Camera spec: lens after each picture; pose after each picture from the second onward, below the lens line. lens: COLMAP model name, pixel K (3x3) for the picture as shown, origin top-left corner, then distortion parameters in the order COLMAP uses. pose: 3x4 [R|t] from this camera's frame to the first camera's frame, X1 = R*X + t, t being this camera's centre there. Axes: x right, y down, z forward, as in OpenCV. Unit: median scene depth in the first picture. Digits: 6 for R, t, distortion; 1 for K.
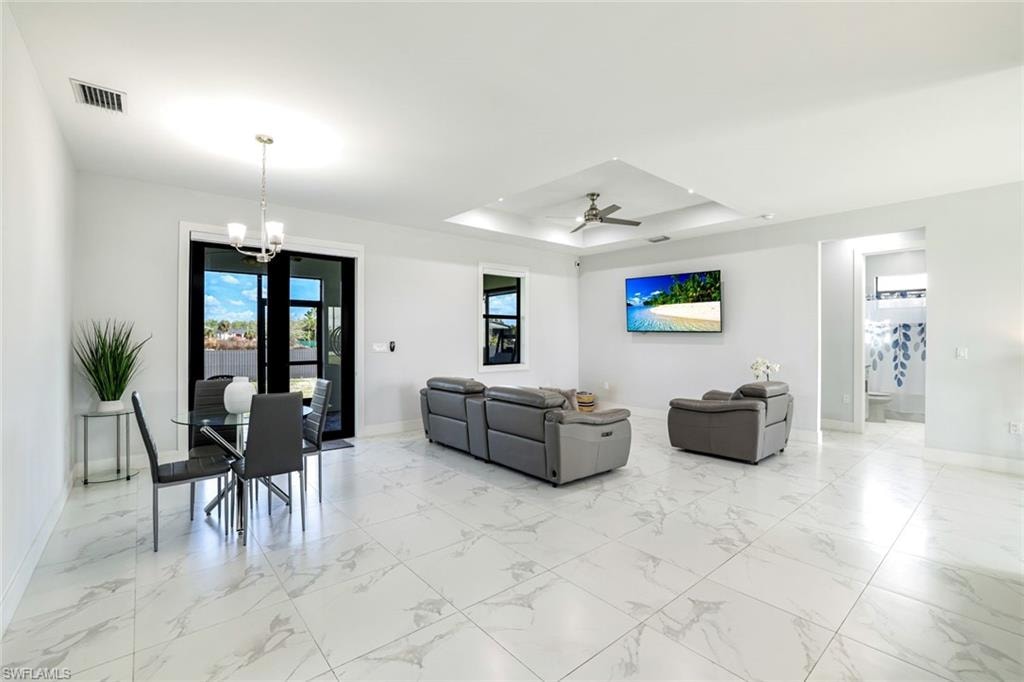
lens RADIAL K [[449.5, 0, 508.0], [0, 449.5, 339.0], [0, 0, 1]] dist [-0.044364, 0.016655]
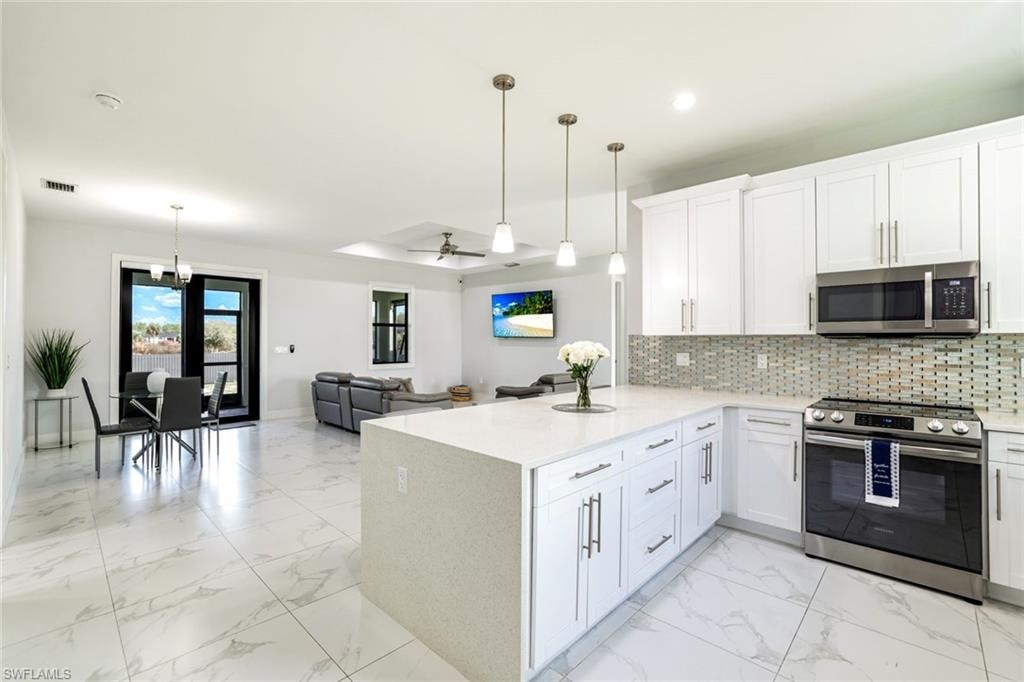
lens RADIAL K [[449.5, 0, 508.0], [0, 449.5, 339.0], [0, 0, 1]] dist [-0.044364, 0.016655]
pose [[0.994247, -0.000517, 0.107110, 0.266242], [0.001460, 0.999961, -0.008728, 0.001232], [-0.107101, 0.008834, 0.994209, -0.392773]]
